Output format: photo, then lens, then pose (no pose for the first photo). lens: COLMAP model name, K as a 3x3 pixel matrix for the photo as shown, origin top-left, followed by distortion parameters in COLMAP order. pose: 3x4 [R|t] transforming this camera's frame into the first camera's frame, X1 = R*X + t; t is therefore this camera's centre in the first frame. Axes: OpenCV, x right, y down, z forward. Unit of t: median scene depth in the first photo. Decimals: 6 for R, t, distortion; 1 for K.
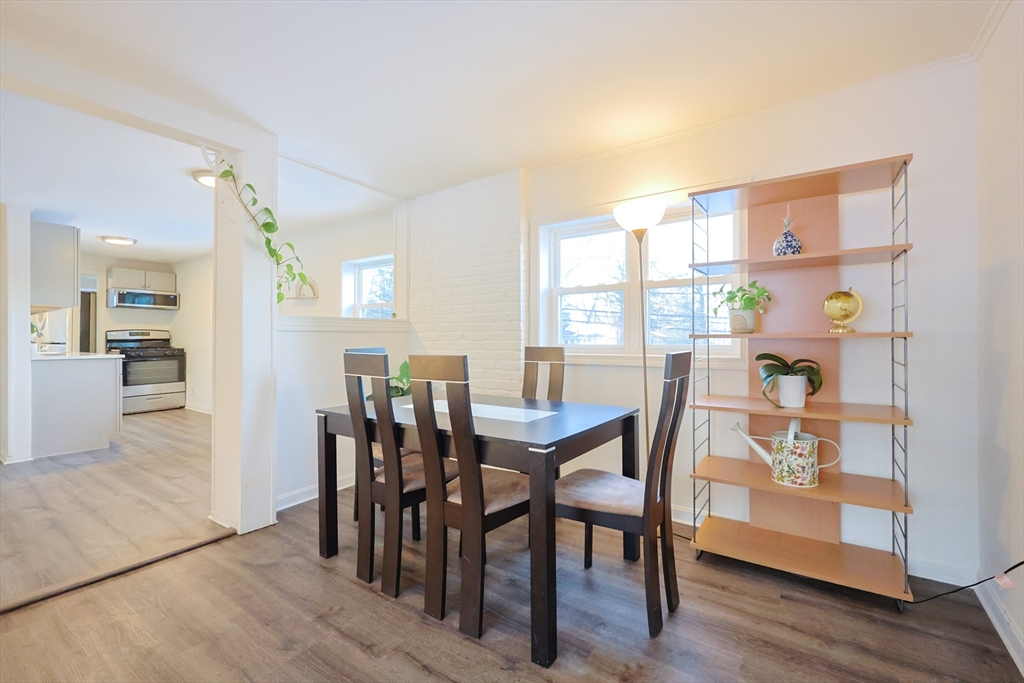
lens RADIAL K [[444.6, 0, 512.0], [0, 444.6, 341.5], [0, 0, 1]] dist [-0.001399, -0.001017]
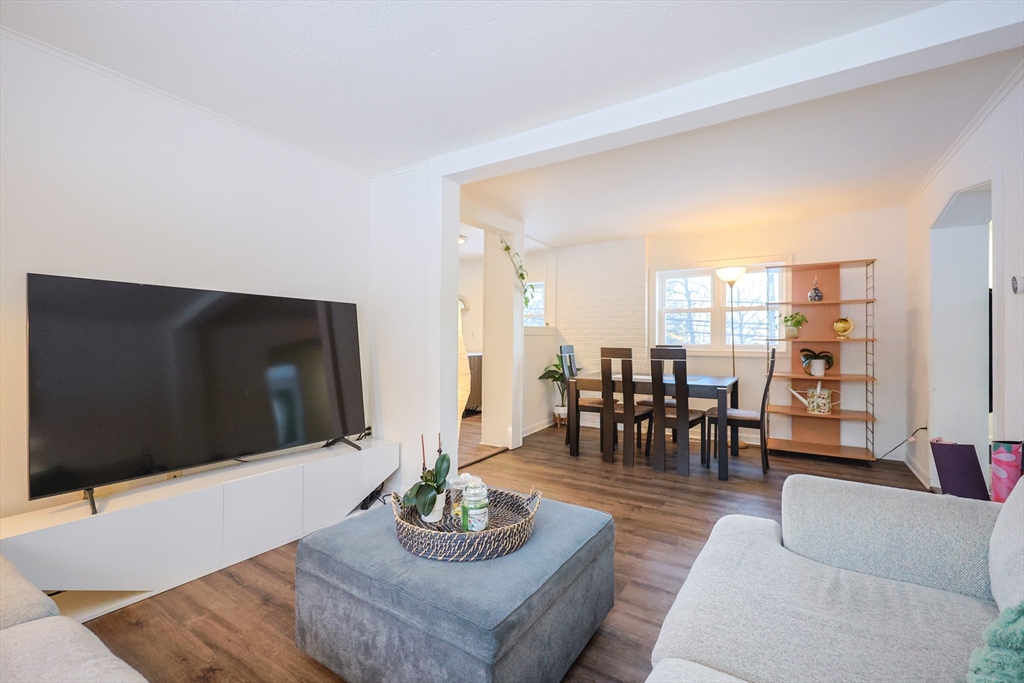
lens RADIAL K [[442.6, 0, 512.0], [0, 442.6, 341.5], [0, 0, 1]] dist [-0.001355, 0.000057]
pose [[0.999284, 0.004689, 0.037546, -0.810734], [-0.004686, 0.999989, -0.000158, 0.000147], [-0.037546, -0.000018, 0.999295, -0.927542]]
